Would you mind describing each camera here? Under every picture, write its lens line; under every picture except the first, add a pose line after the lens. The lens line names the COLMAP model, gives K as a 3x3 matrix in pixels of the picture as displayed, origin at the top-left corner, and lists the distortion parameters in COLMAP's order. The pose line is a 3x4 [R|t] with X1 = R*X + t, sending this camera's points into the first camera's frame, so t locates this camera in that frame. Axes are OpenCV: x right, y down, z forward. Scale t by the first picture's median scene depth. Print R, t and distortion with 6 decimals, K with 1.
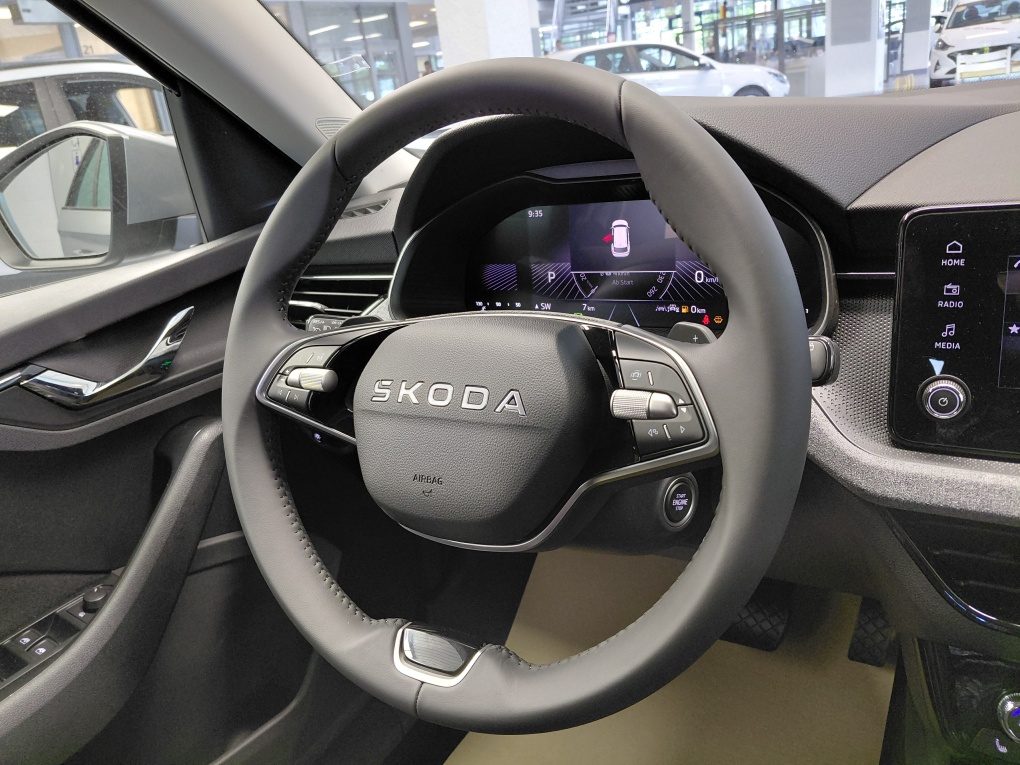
lens RADIAL K [[772.1, 0, 488.6], [0, 772.1, 372.1], [0, 0, 1]] dist [0.035402, -0.077345]
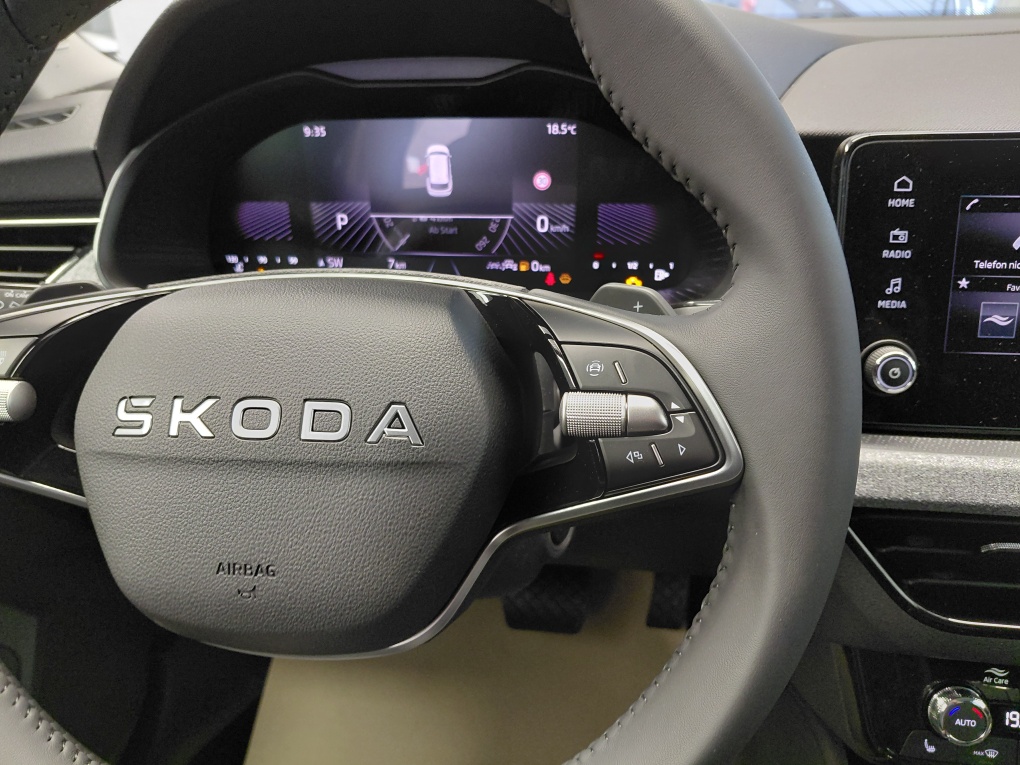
lens RADIAL K [[772.1, 0, 513.3], [0, 772.1, 383.3], [0, 0, 1]] dist [0.035402, -0.077345]
pose [[0.914874, -0.072276, 0.397219, -0.097518], [0.044705, 0.995931, 0.078250, -0.028387], [-0.401258, -0.053831, 0.914382, 0.339392]]
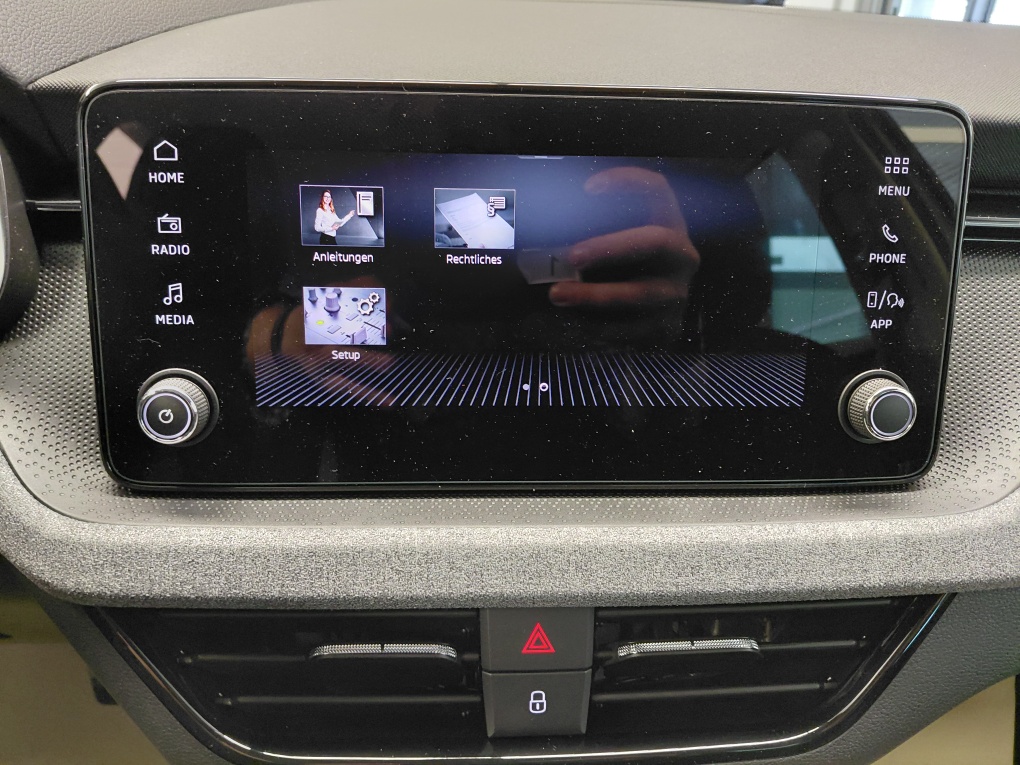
lens RADIAL K [[772.1, 0, 503.7], [0, 772.1, 372.9], [0, 0, 1]] dist [0.035402, -0.077345]
pose [[0.818761, -0.083809, 0.567985, 0.389850], [0.057841, 0.996296, 0.063630, -0.014305], [-0.571214, -0.019245, 0.820575, 0.310855]]
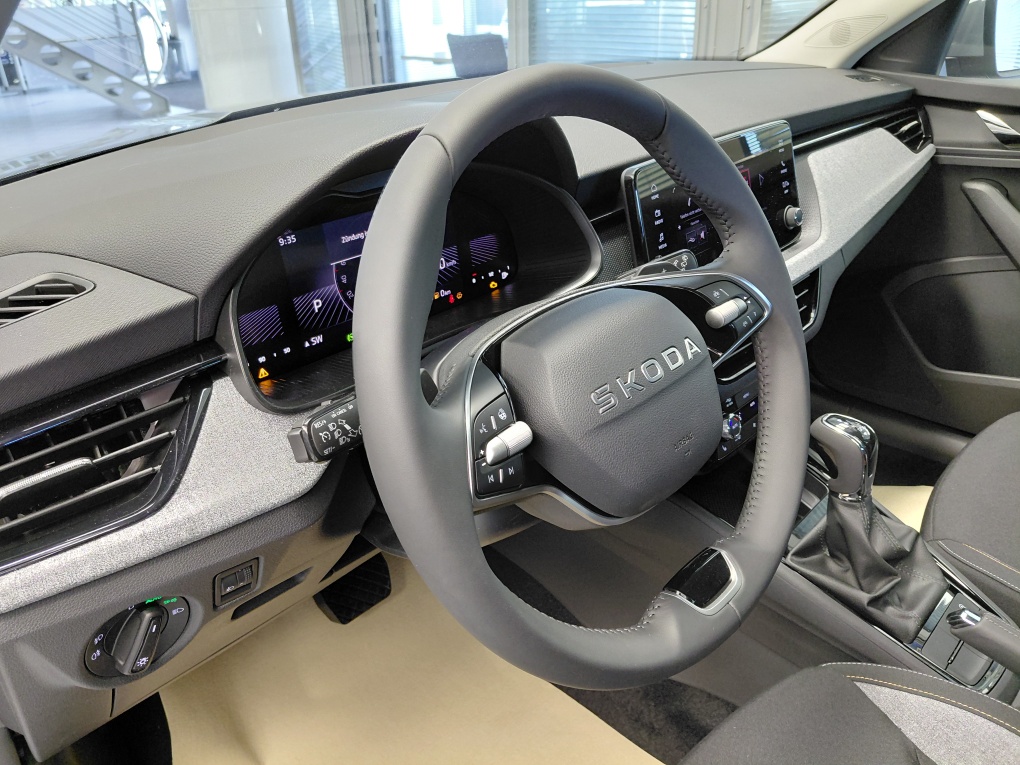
lens RADIAL K [[772.1, 0, 502.4], [0, 772.1, 366.0], [0, 0, 1]] dist [0.035402, -0.077345]
pose [[0.243840, -0.314872, 0.917277, -0.945726], [0.342446, 0.912855, 0.222321, -0.247669], [-0.907344, 0.259907, 0.330417, 0.705818]]
